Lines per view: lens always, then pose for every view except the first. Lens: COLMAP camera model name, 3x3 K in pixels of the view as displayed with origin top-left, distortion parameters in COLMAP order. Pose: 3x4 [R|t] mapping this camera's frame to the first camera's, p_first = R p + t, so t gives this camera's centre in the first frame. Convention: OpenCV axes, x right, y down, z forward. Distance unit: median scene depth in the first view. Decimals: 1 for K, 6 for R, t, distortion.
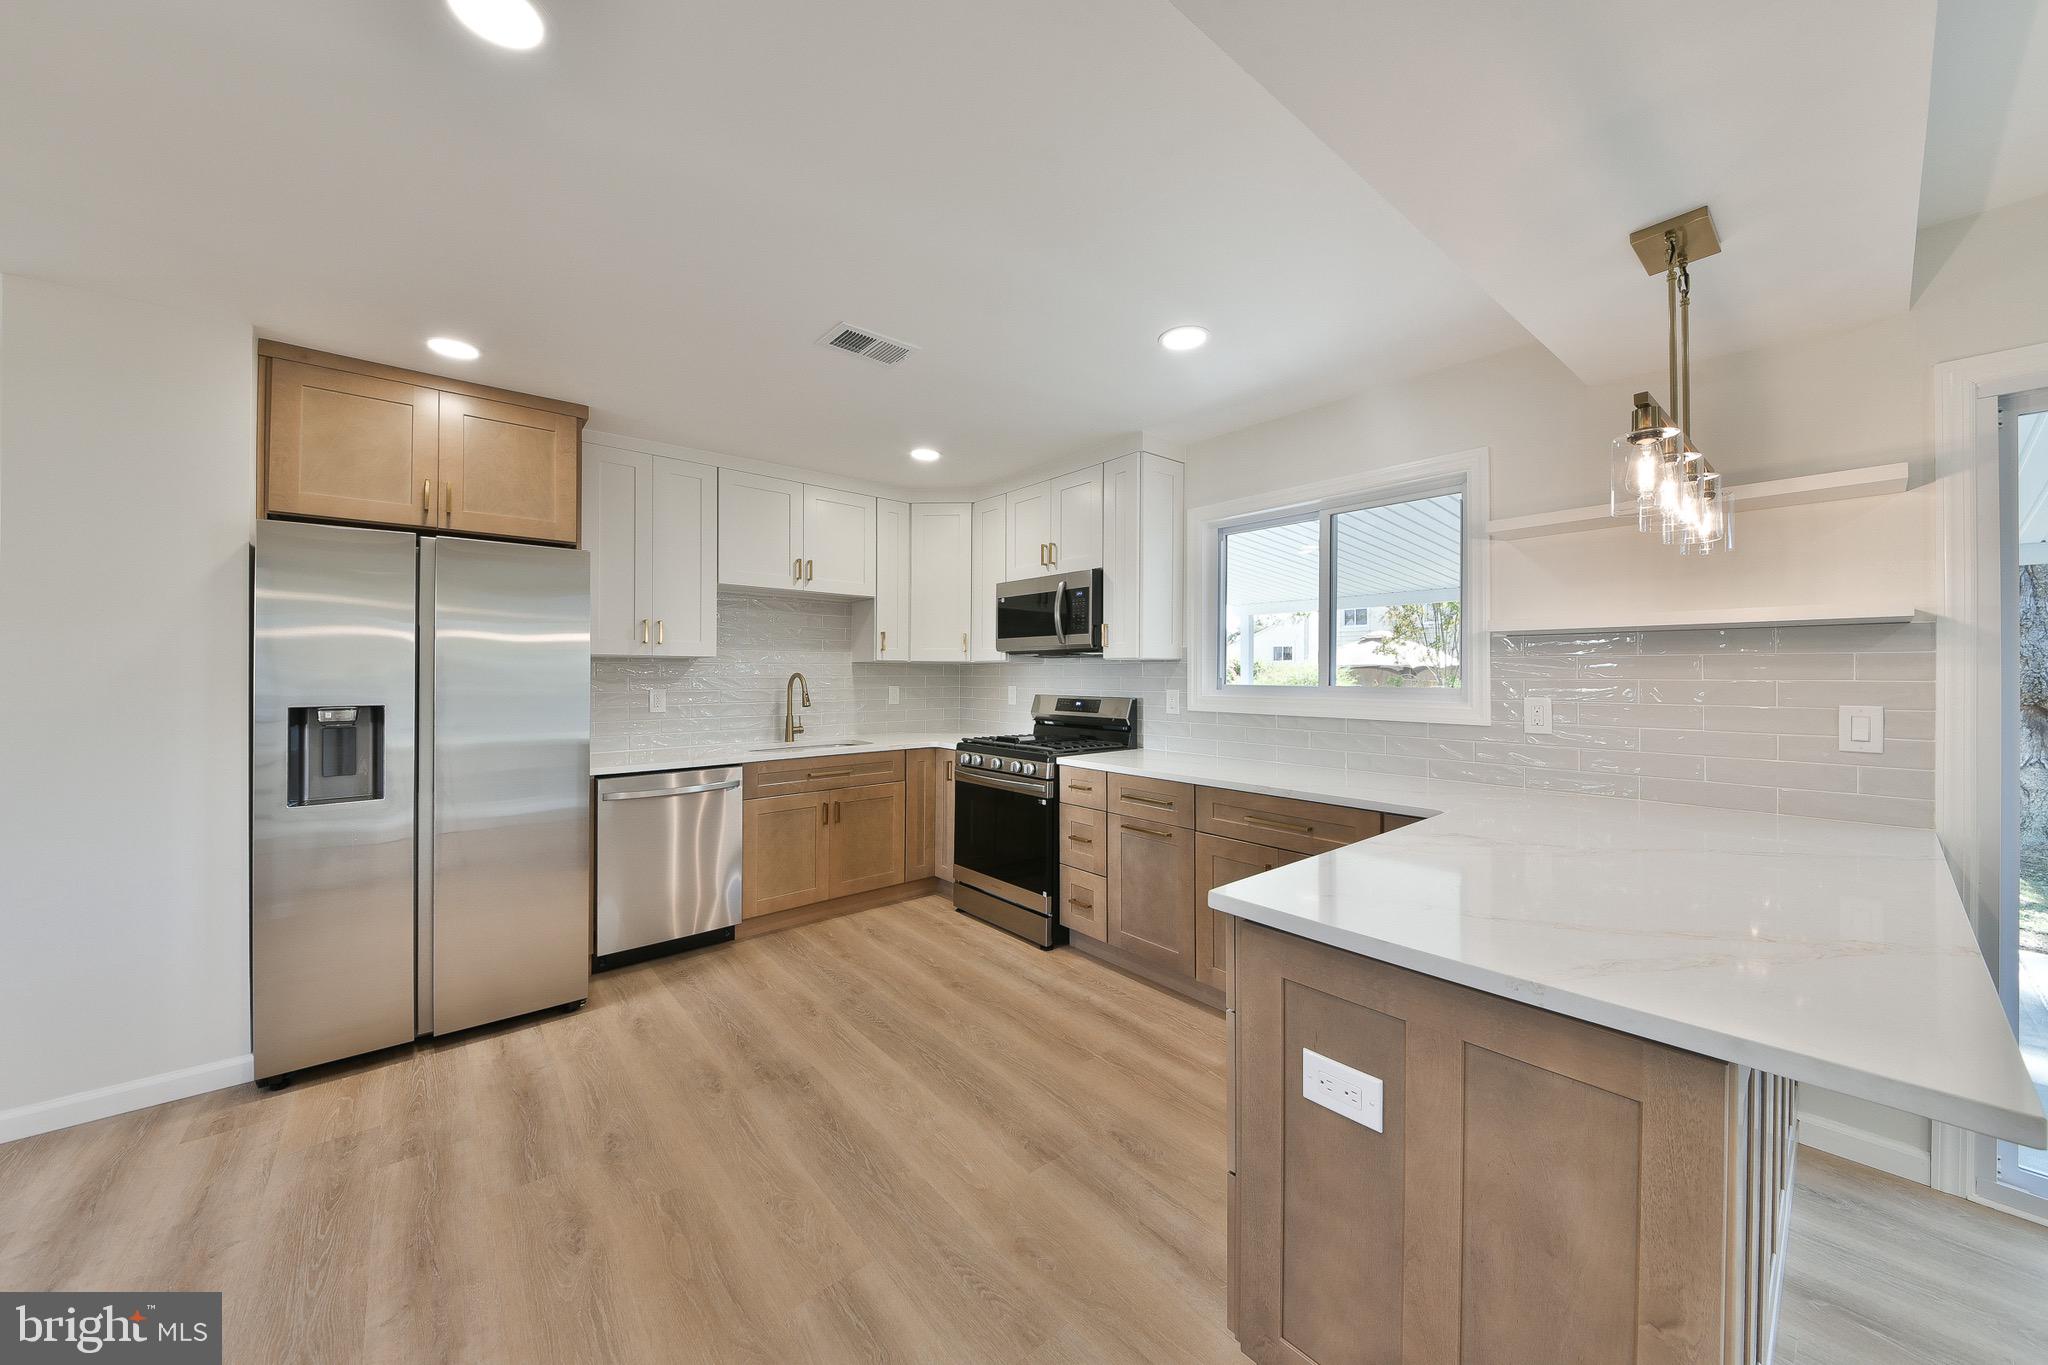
lens RADIAL K [[712.3, 0, 1023.9], [0, 712.3, 669.8], [0, 0, 1]] dist [0.037843, -0.021991]
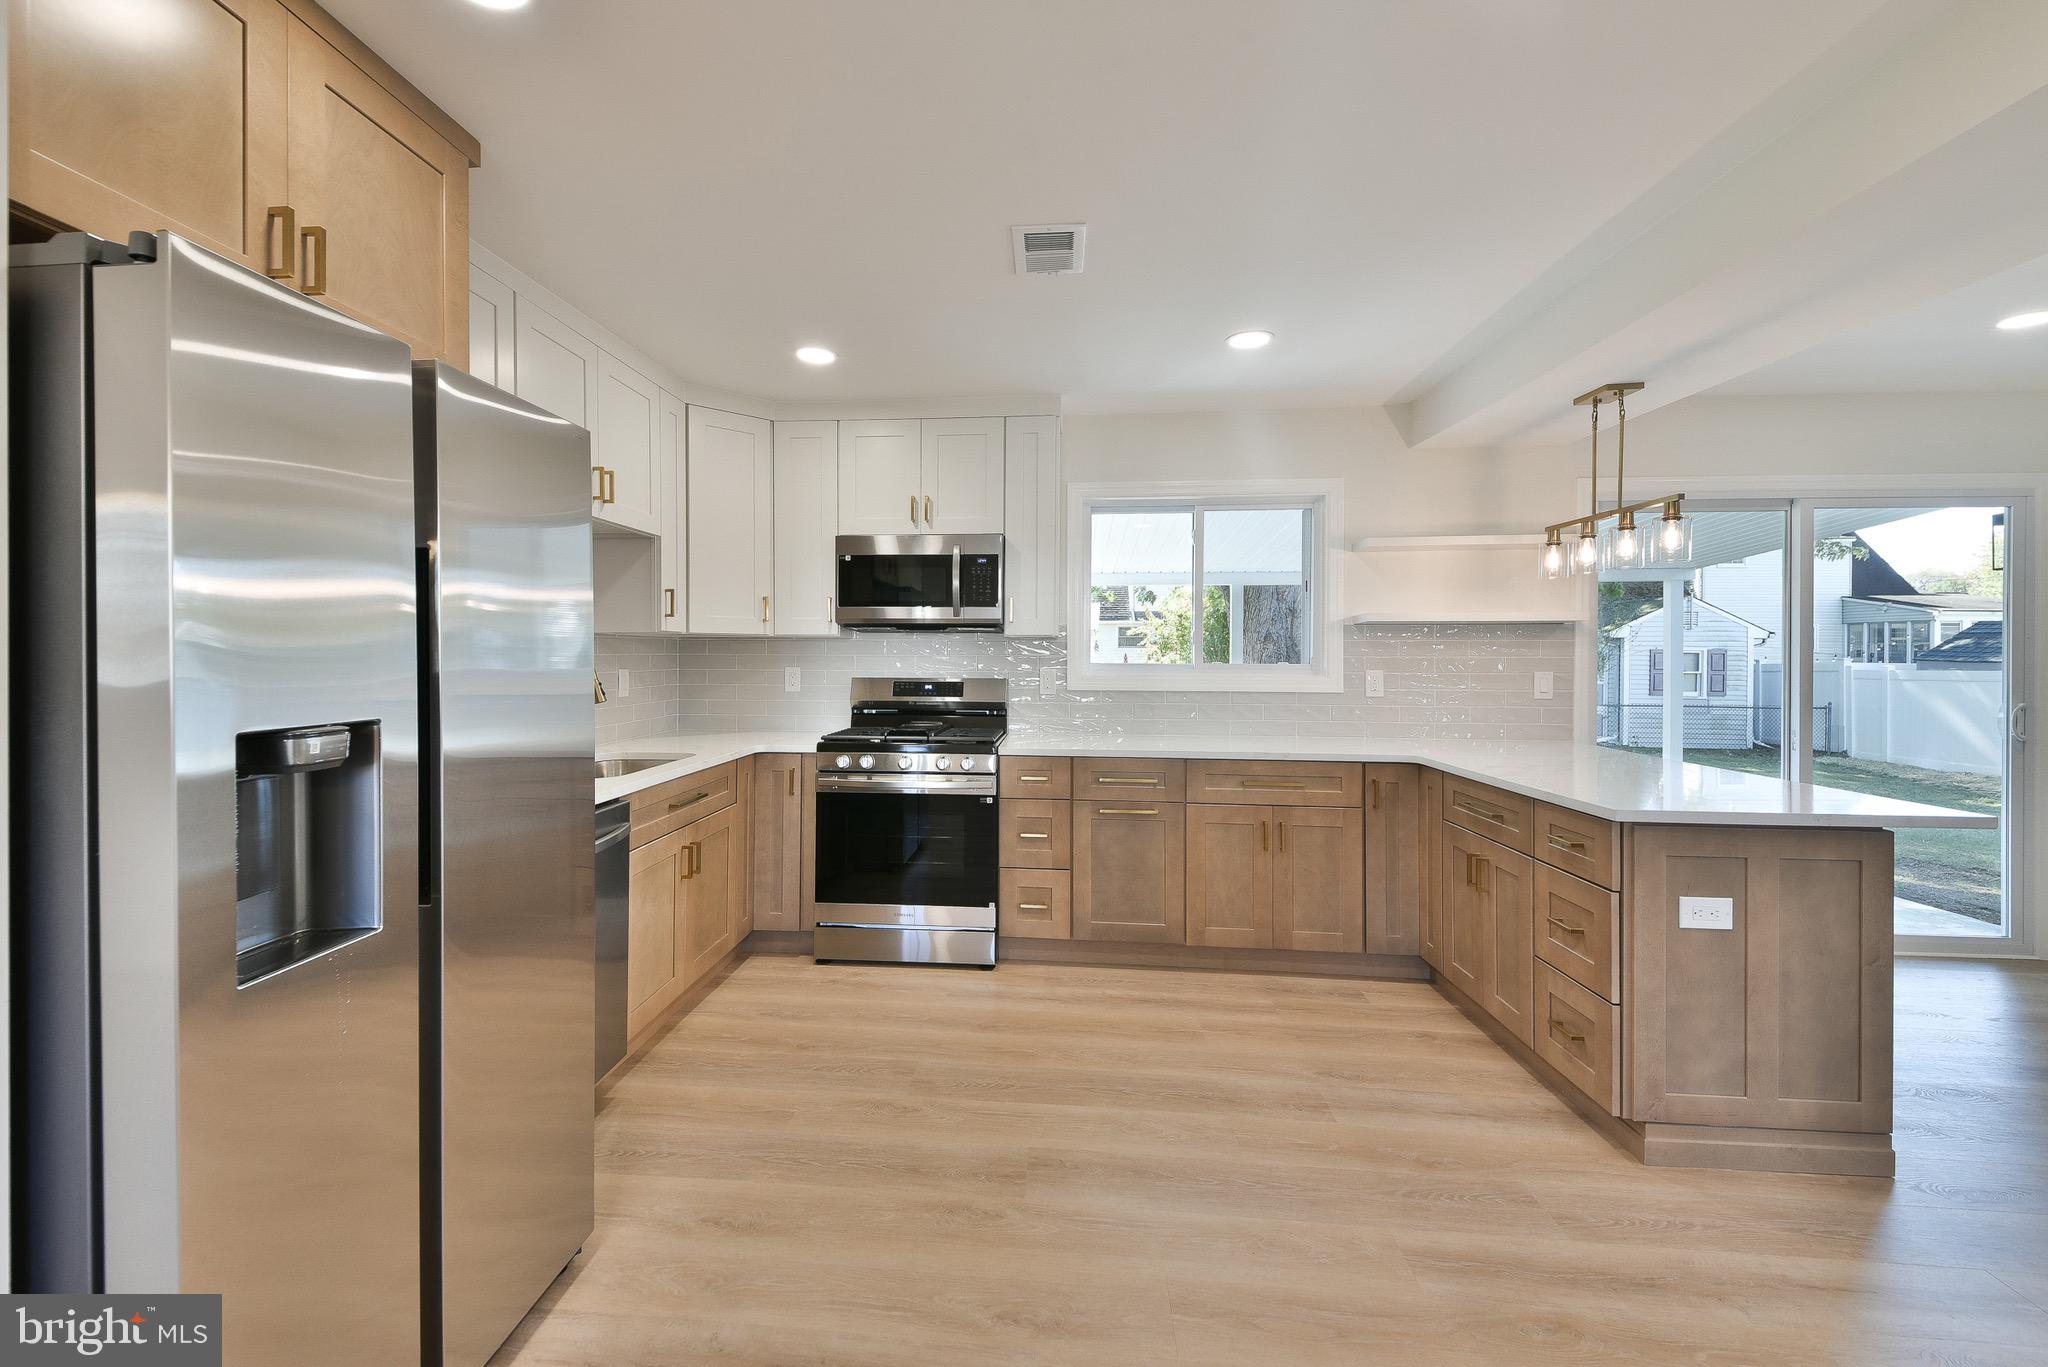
lens RADIAL K [[871.6, 0, 991.2], [0, 871.6, 655.6], [0, 0, 1]] dist [0.073659, -0.040920]
pose [[0.711417, -0.000917, 0.702770, -0.816313], [-0.005759, 0.999958, 0.007136, 0.002709], [-0.702747, -0.009124, 0.711381, 0.275975]]
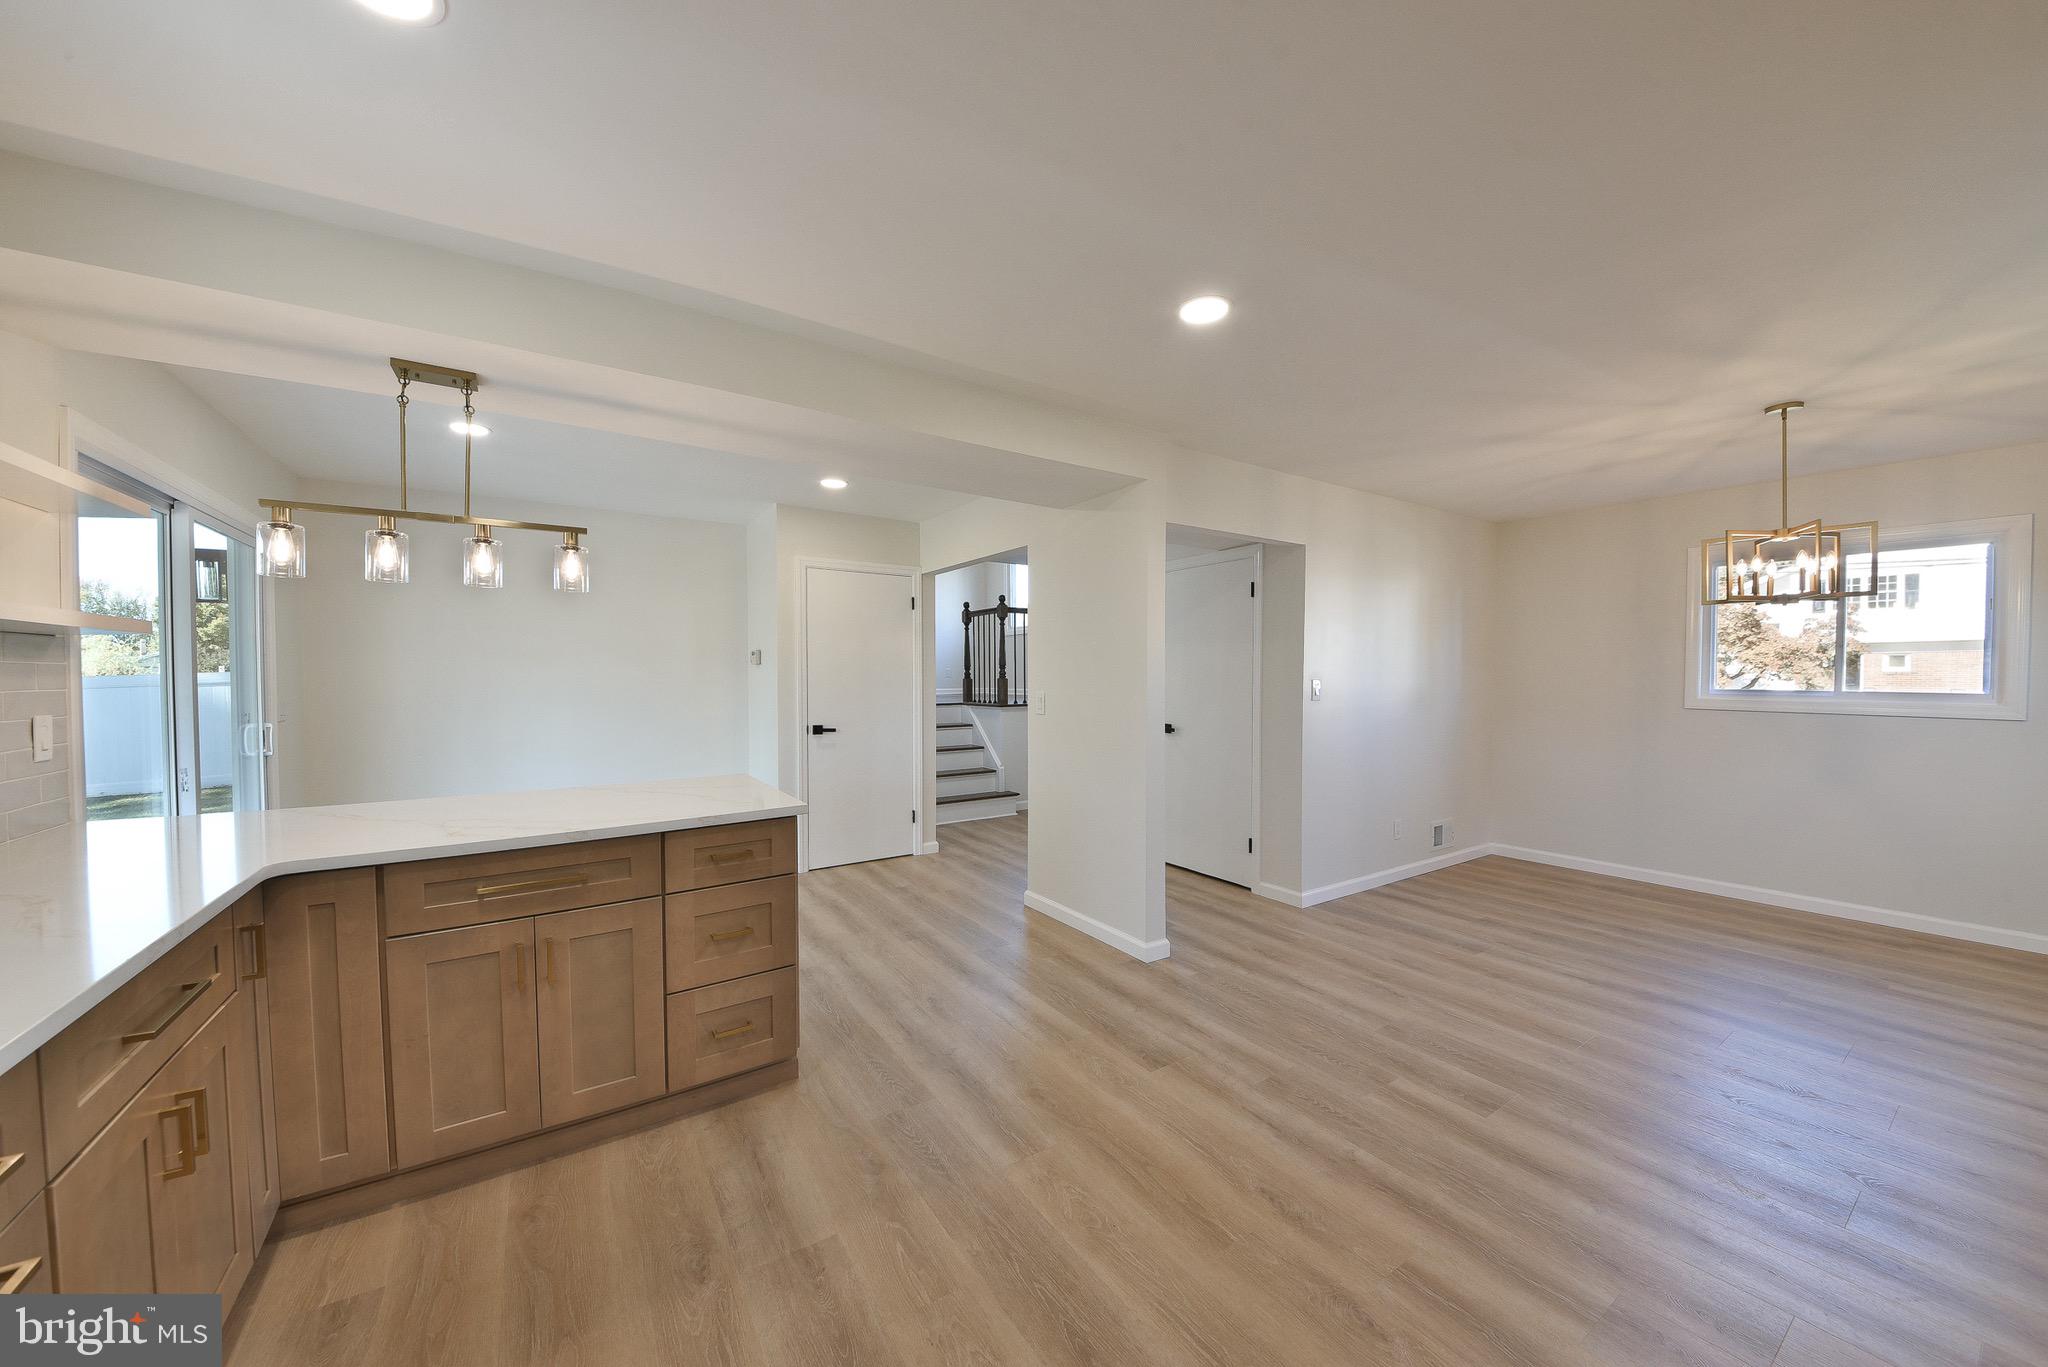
lens RADIAL K [[716.3, 0, 1033.0], [0, 716.3, 691.1], [0, 0, 1]] dist [-0.010225, -0.000069]
pose [[-0.993161, -0.001605, 0.116744, -0.216866], [0.001028, 0.999747, 0.022489, -0.001127], [-0.116751, 0.022455, -0.992907, 1.178507]]
